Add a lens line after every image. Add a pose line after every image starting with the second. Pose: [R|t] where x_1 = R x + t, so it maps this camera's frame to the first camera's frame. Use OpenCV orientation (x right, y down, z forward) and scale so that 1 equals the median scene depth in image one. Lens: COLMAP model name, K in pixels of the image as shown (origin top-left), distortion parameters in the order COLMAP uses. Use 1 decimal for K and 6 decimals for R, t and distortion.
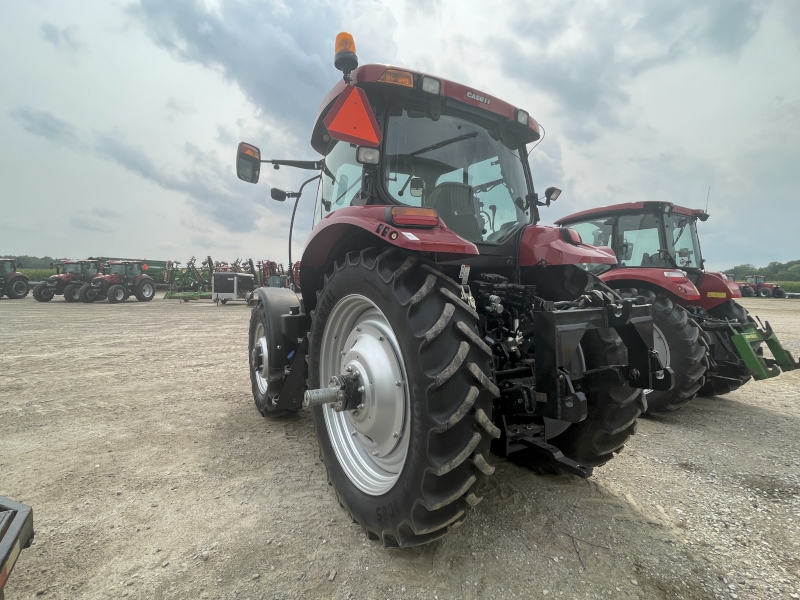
lens RADIAL K [[378.6, 0, 400.0], [0, 378.6, 300.0], [0, 0, 1]] dist [0.000614, 0.000162]
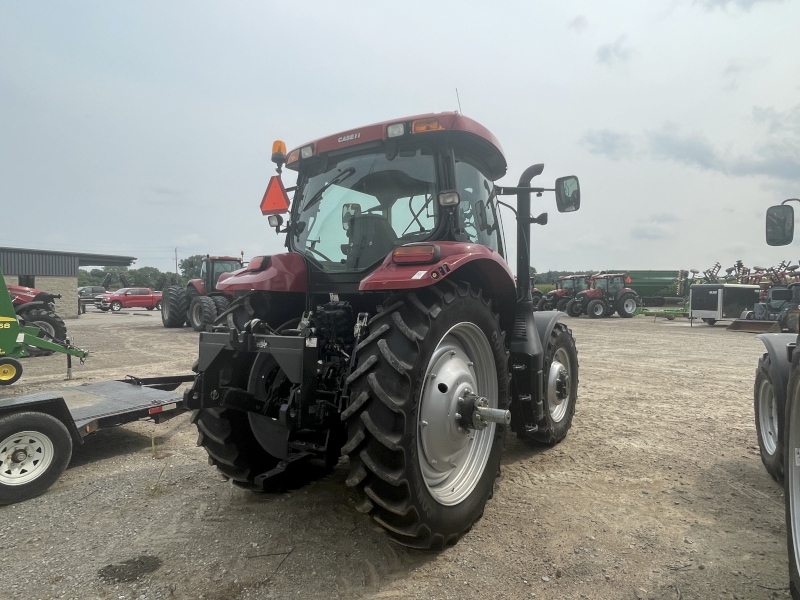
lens RADIAL K [[469.5, 0, 400.0], [0, 469.5, 300.0], [0, 0, 1]] dist [-0.000891, -0.001221]
pose [[0.399832, 0.002536, -0.916585, 0.139590], [-0.036767, 0.999236, -0.013274, -0.004045], [0.915851, 0.039008, 0.399620, 0.057061]]
